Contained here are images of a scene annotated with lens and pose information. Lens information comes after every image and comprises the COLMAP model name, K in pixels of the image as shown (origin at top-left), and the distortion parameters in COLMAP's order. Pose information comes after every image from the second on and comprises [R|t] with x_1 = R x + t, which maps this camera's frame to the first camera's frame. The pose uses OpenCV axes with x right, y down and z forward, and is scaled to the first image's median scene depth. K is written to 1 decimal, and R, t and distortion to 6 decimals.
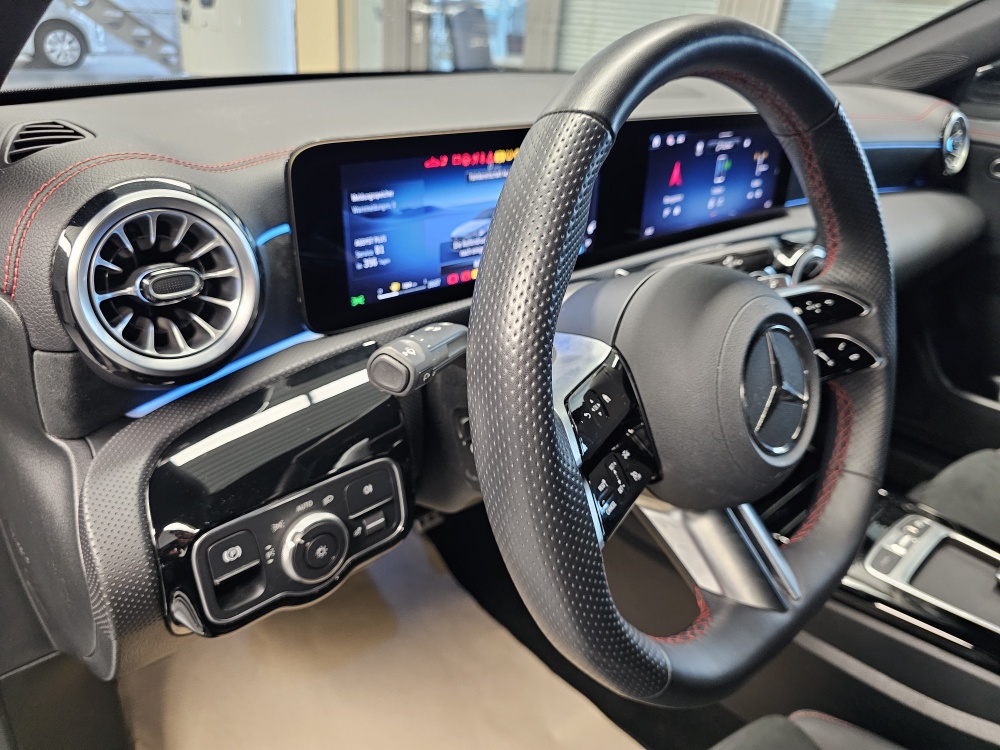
lens RADIAL K [[691.8, 0, 498.1], [0, 691.8, 375.7], [0, 0, 1]] dist [0.015861, -0.033200]
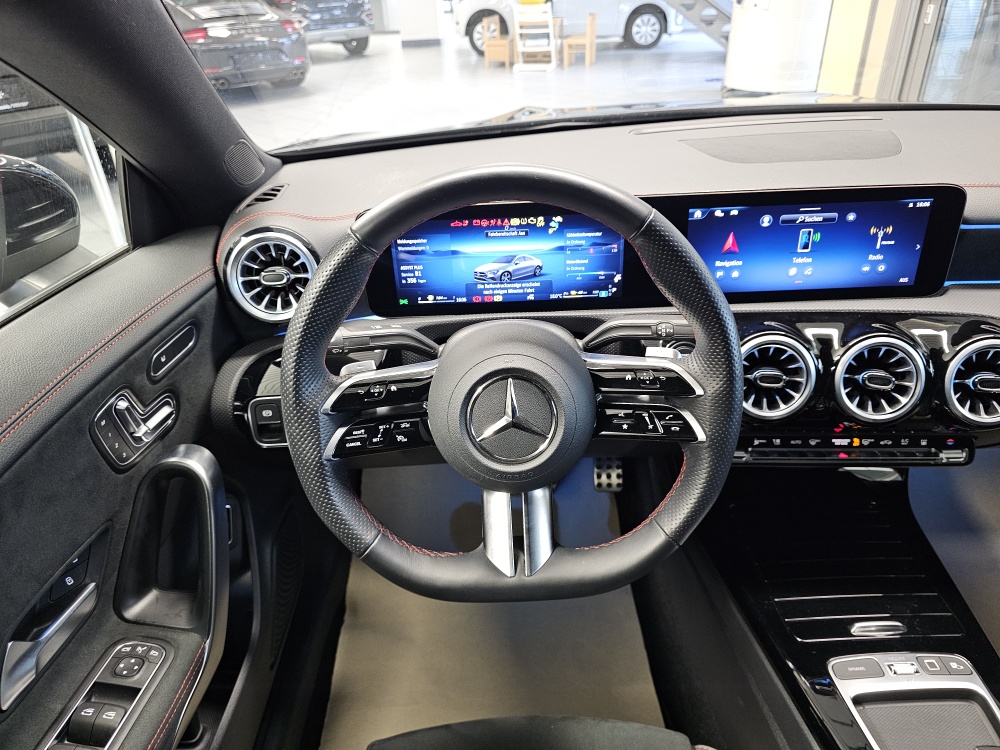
lens RADIAL K [[674.9, 0, 507.5], [0, 674.9, 374.6], [0, 0, 1]] dist [0.052227, -0.053198]
pose [[0.741137, 0.258371, -0.619646, 1.005473], [-0.229383, 0.964887, 0.127968, -0.199806], [0.630952, 0.047294, 0.774379, -0.082571]]
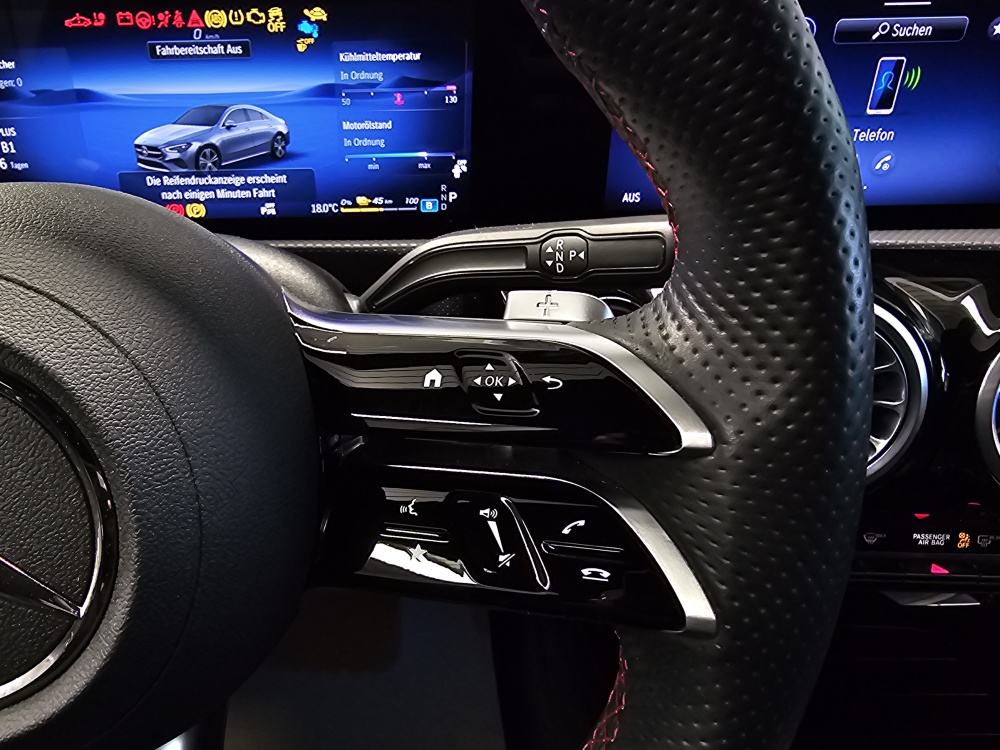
lens RADIAL K [[684.4, 0, 407.9], [0, 684.4, 390.6], [0, 0, 1]] dist [-0.000663, -0.000387]
pose [[0.738835, 0.266806, -0.618820, 0.627038], [-0.250043, 0.961271, 0.115918, -0.121970], [0.625781, 0.069087, 0.776933, 0.709192]]
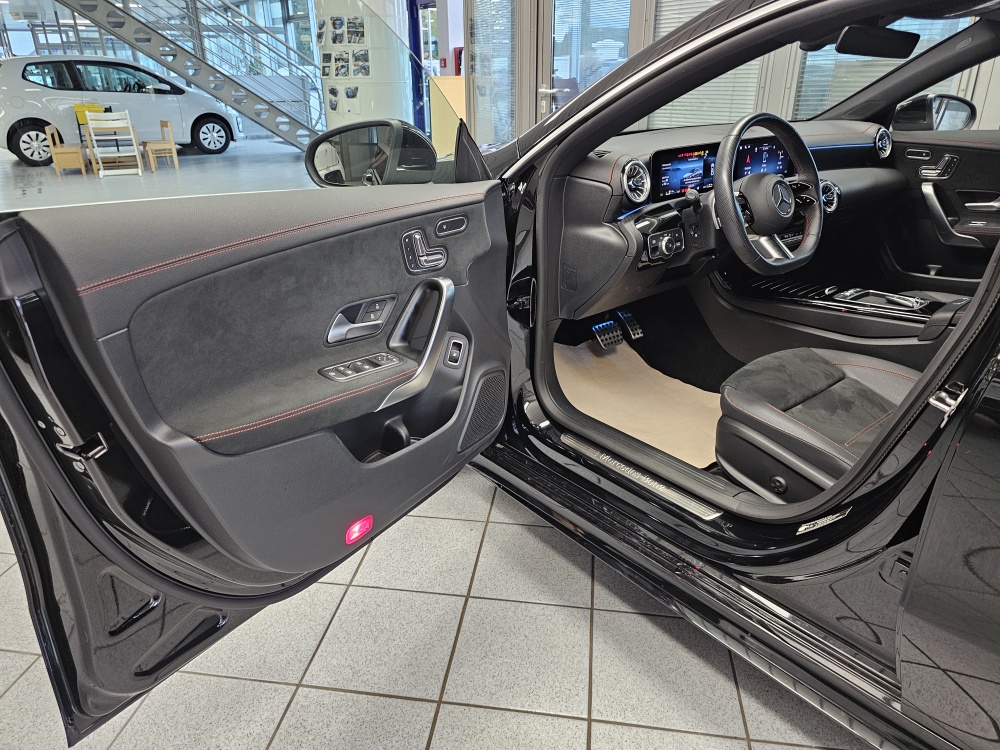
lens RADIAL K [[674.9, 0, 507.5], [0, 674.9, 374.6], [0, 0, 1]] dist [0.052227, -0.053198]
pose [[0.995654, -0.053345, -0.076332, -0.762802], [0.048030, 0.996401, -0.069849, 1.005682], [0.079784, 0.065879, 0.994633, -2.446527]]
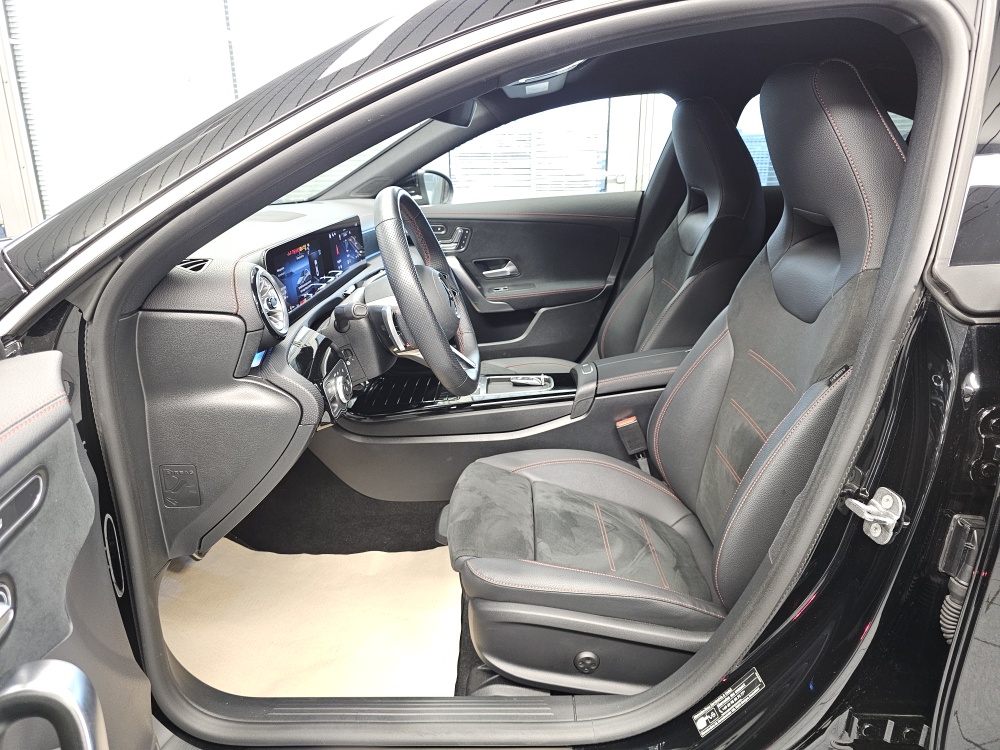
lens RADIAL K [[674.7, 0, 500.0], [0, 674.7, 375.0], [0, 0, 1]] dist [0.018604, -0.037625]
pose [[0.679904, -0.298334, 0.669871, -1.245686], [0.392750, 0.919580, 0.010912, 0.319883], [-0.619255, 0.255673, 0.742398, -1.016350]]
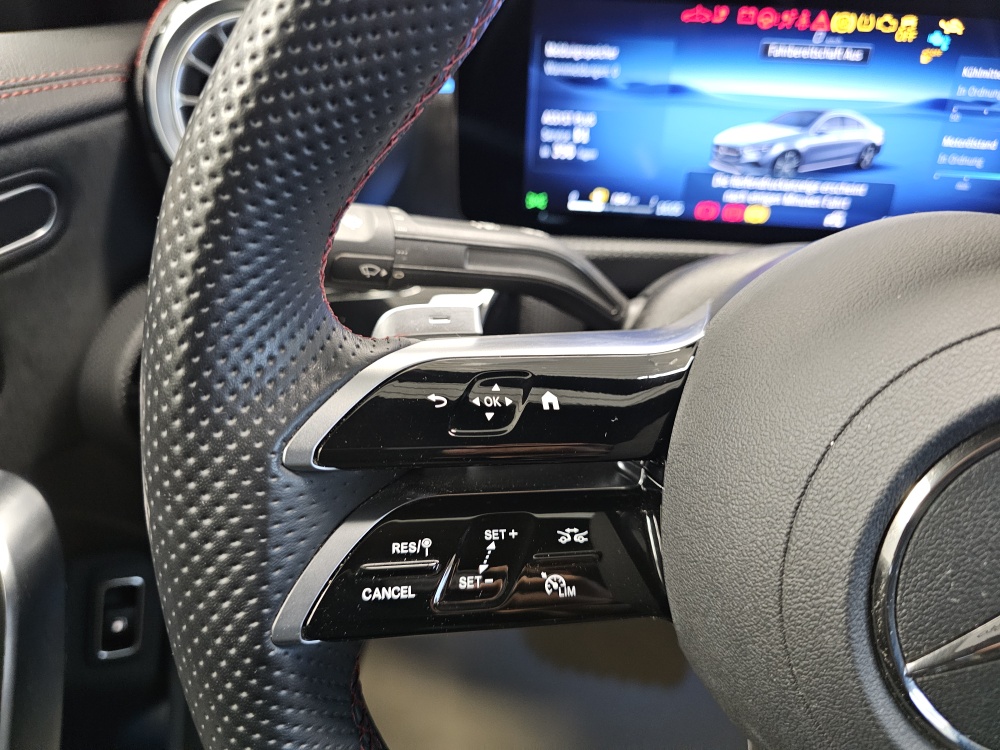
lens RADIAL K [[716.6, 0, 500.0], [0, 716.6, 375.0], [0, 0, 1]] dist [-0.026435, -0.008976]
pose [[0.656701, 0.335008, -0.675658, 0.334253], [-0.333073, 0.932644, 0.138700, -0.028560], [0.676614, 0.133959, 0.724050, 0.446481]]
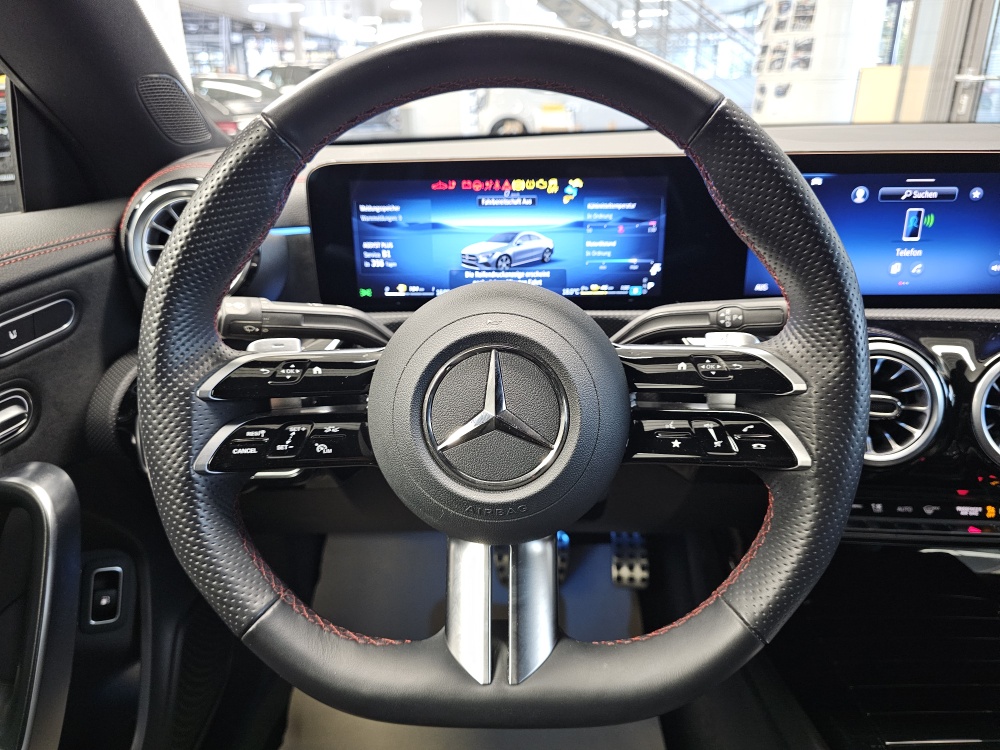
lens RADIAL K [[691.8, 0, 498.1], [0, 691.8, 375.7], [0, 0, 1]] dist [0.015861, -0.033200]
pose [[0.712375, 0.192178, -0.674974, 0.807277], [-0.266361, 0.963850, -0.006694, -0.020190], [0.649287, 0.184555, 0.737811, 0.267644]]
